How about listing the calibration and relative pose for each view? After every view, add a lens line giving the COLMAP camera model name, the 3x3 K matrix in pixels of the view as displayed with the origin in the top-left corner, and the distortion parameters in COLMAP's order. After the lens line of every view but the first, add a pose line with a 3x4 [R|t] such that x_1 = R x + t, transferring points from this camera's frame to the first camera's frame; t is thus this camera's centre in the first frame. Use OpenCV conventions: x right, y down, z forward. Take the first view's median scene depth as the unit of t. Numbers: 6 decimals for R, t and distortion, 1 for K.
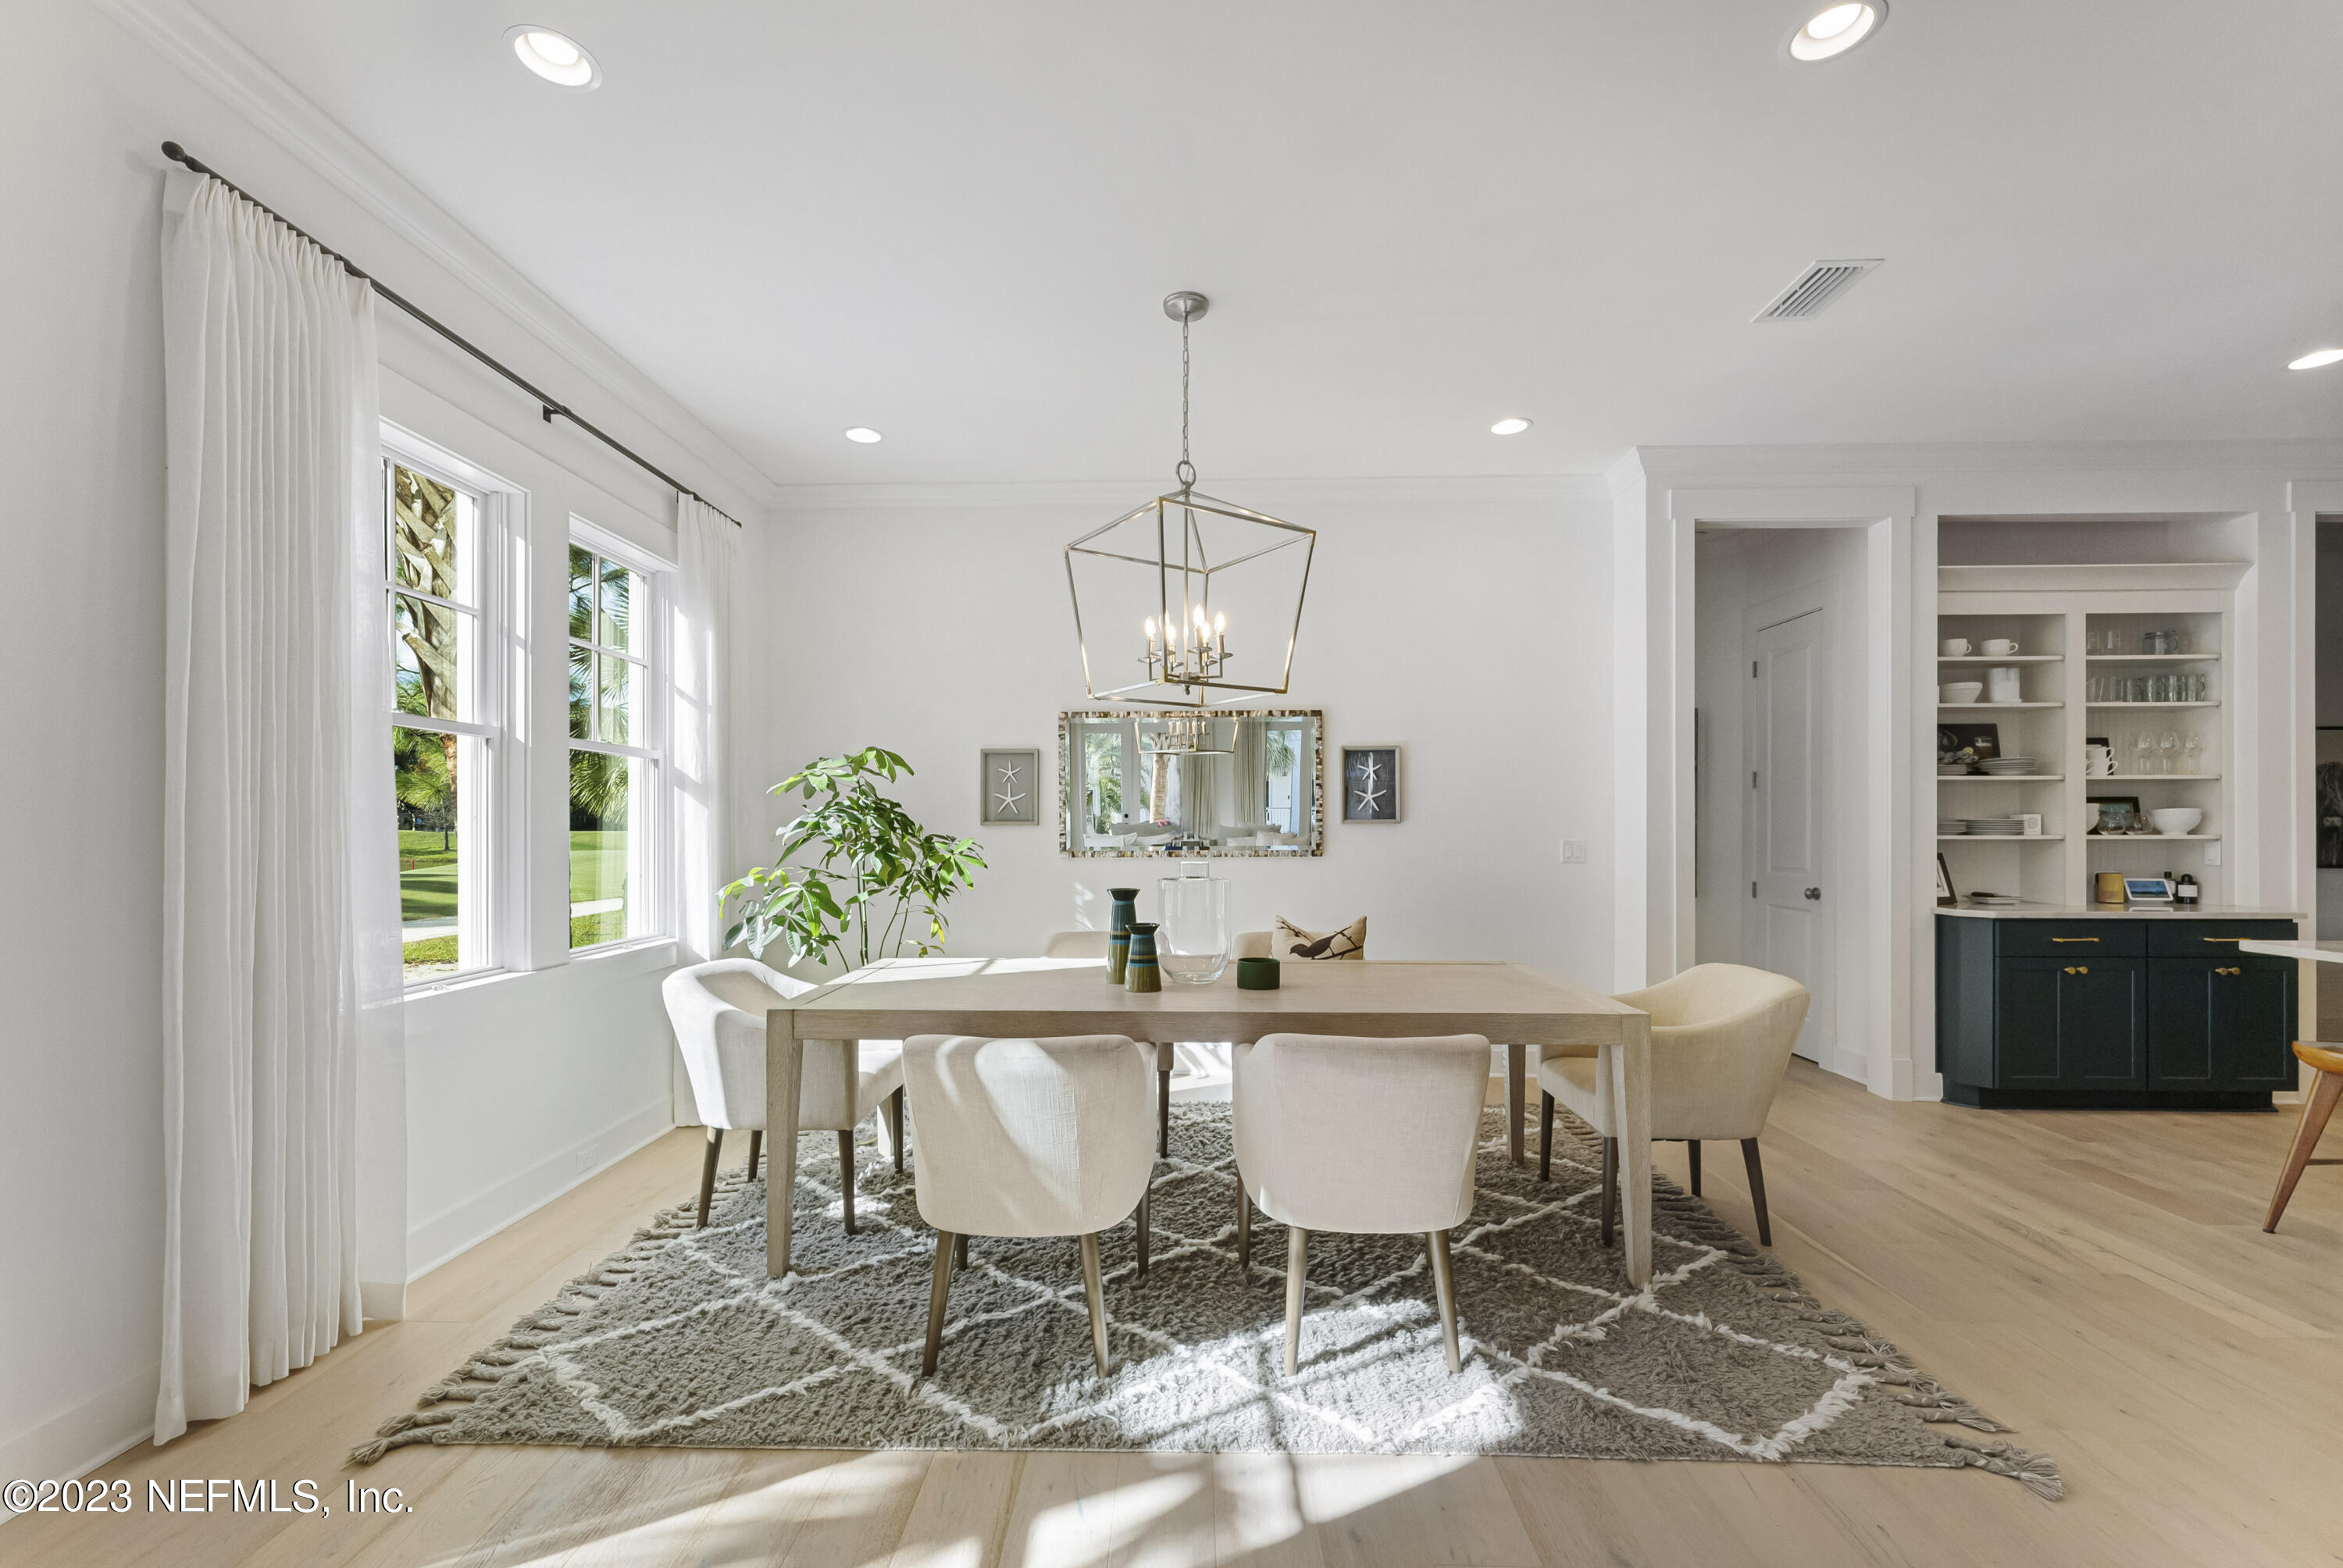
lens RADIAL K [[946.3, 0, 1172.7], [0, 946.3, 832.8], [0, 0, 1]] dist [-0.000467, -0.000847]
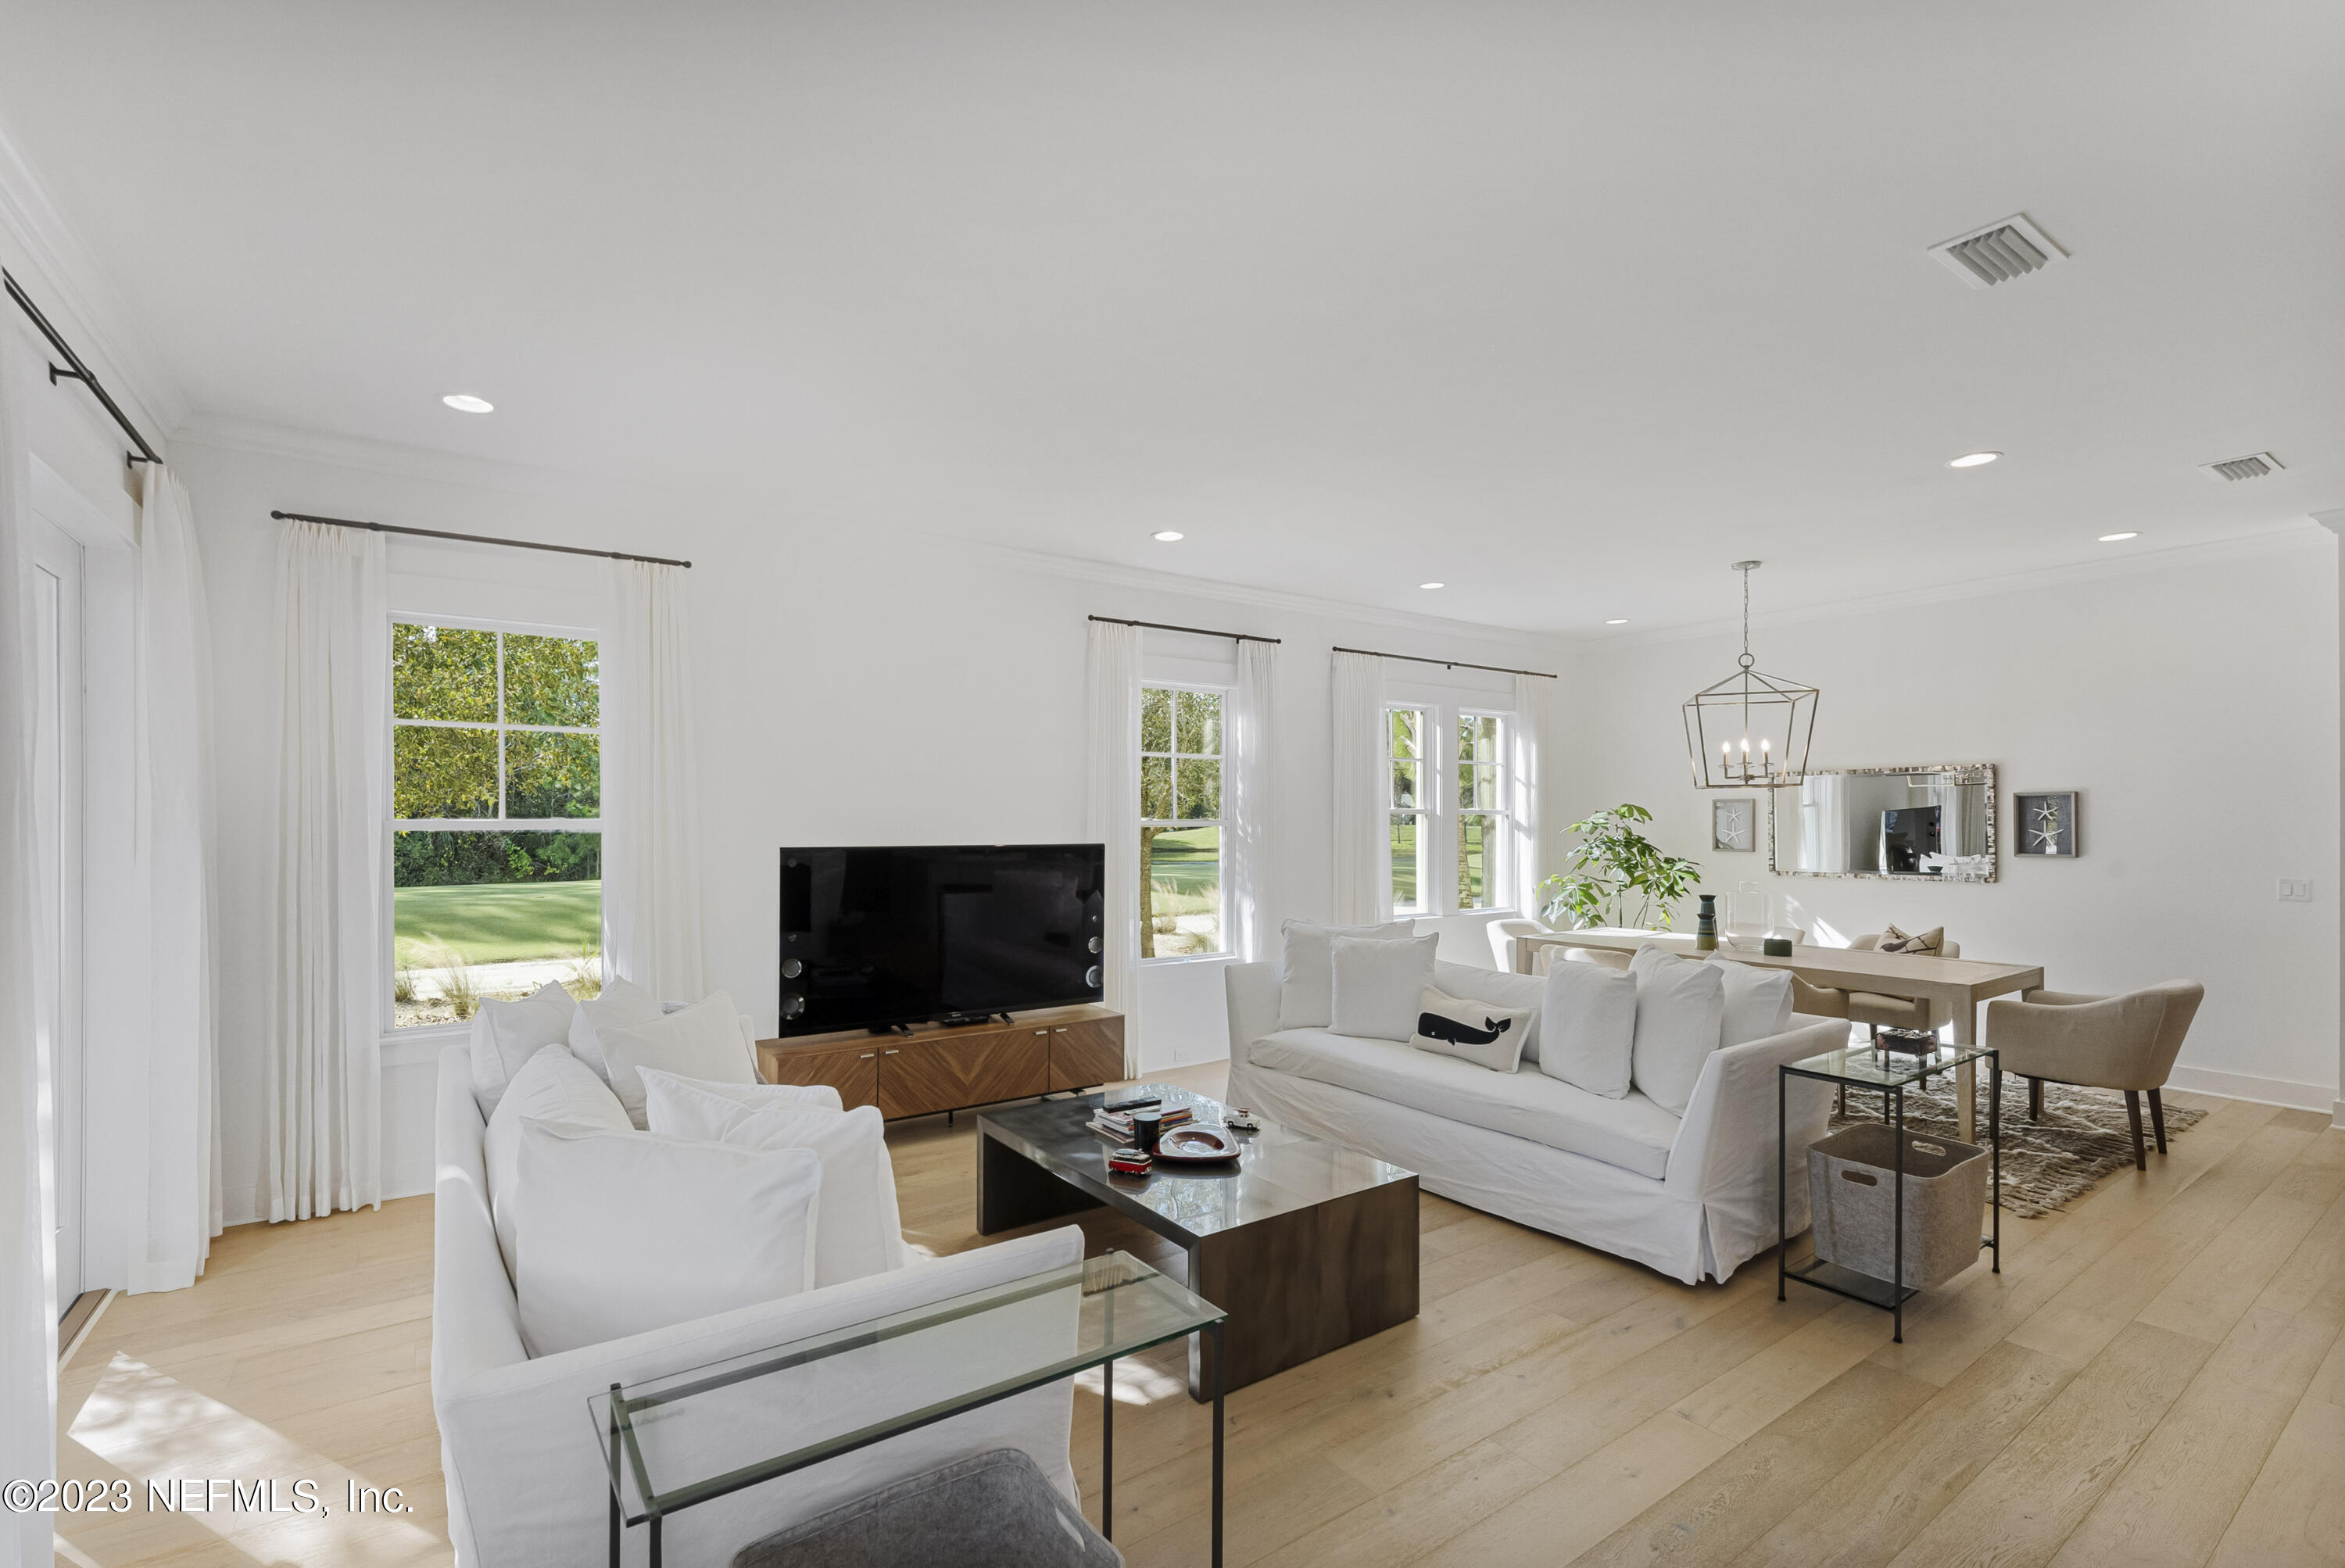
lens RADIAL K [[1050.8, 0, 1146.3], [0, 1050.8, 827.1], [0, 0, 1]] dist [-0.010497, 0.001048]
pose [[0.582111, 0.004236, -0.813098, 0.912645], [-0.004403, 0.999988, 0.002057, -0.067378], [0.813098, 0.002383, 0.582123, -0.998453]]
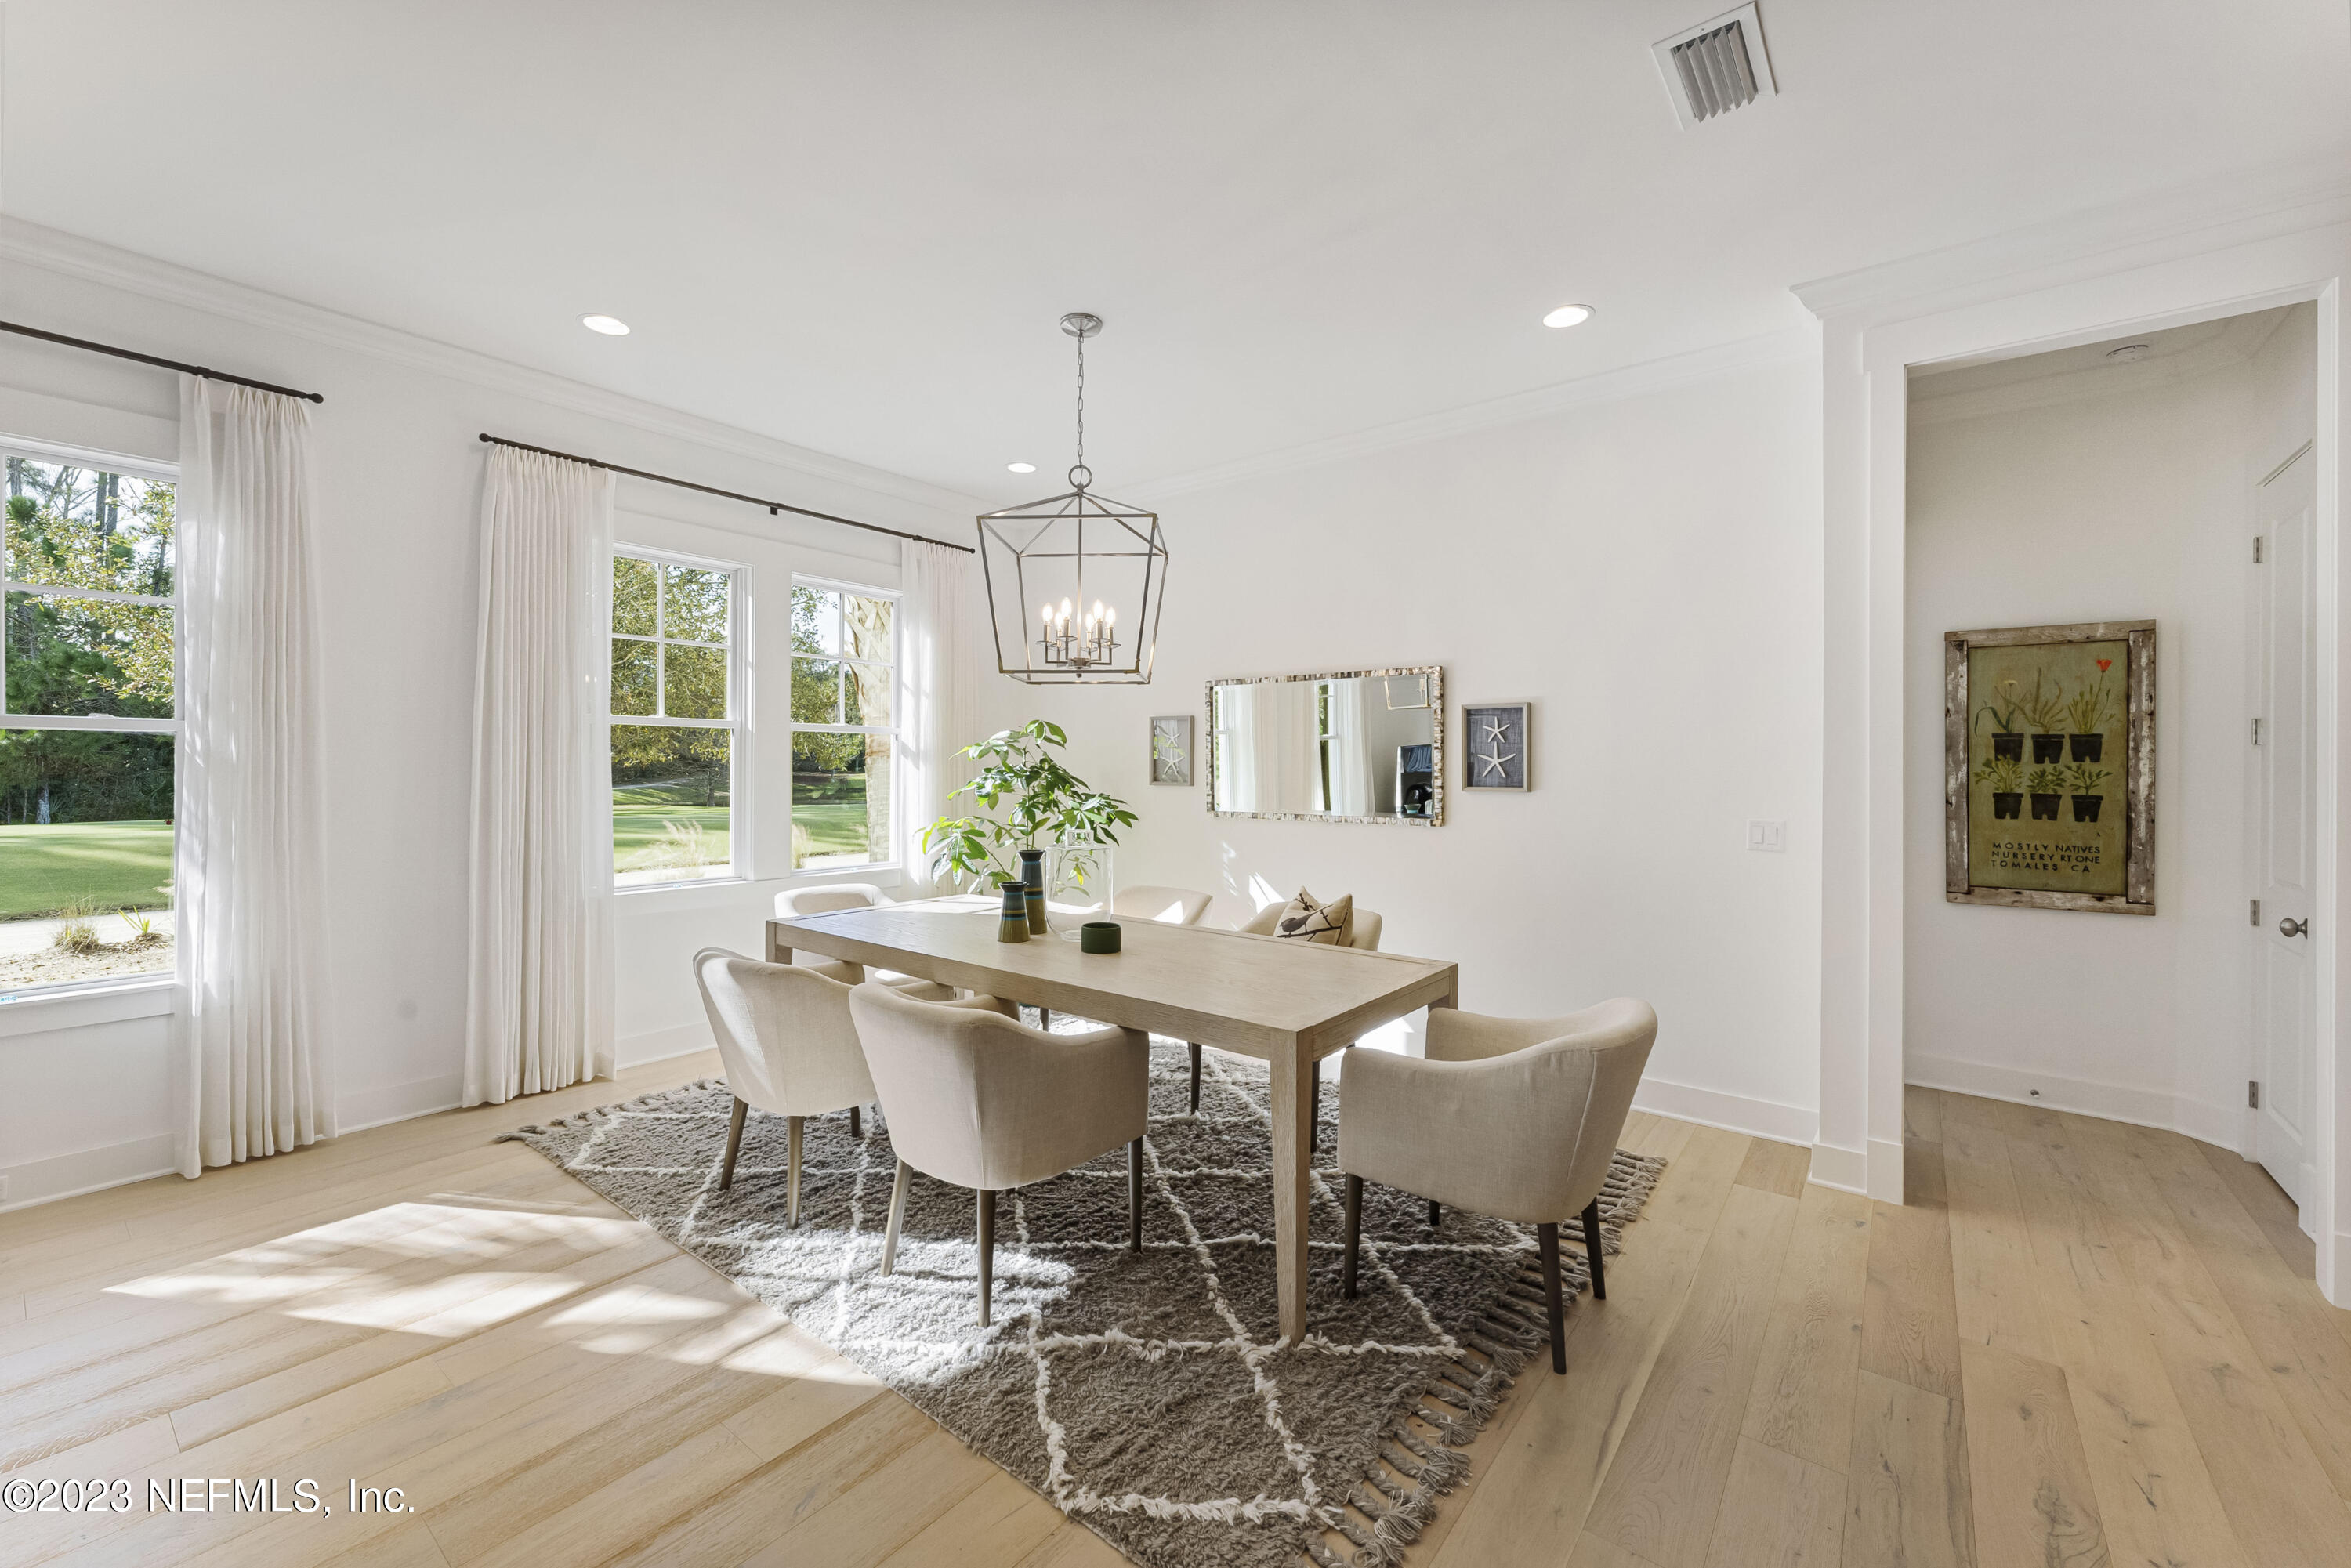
lens RADIAL K [[949.6, 0, 1184.1], [0, 949.6, 768.3], [0, 0, 1]] dist [-0.000467, -0.000847]
pose [[0.802944, 0.009479, -0.595979, 0.743897], [-0.013604, 0.999905, -0.002425, -0.038264], [0.595900, 0.010055, 0.802996, 0.182220]]
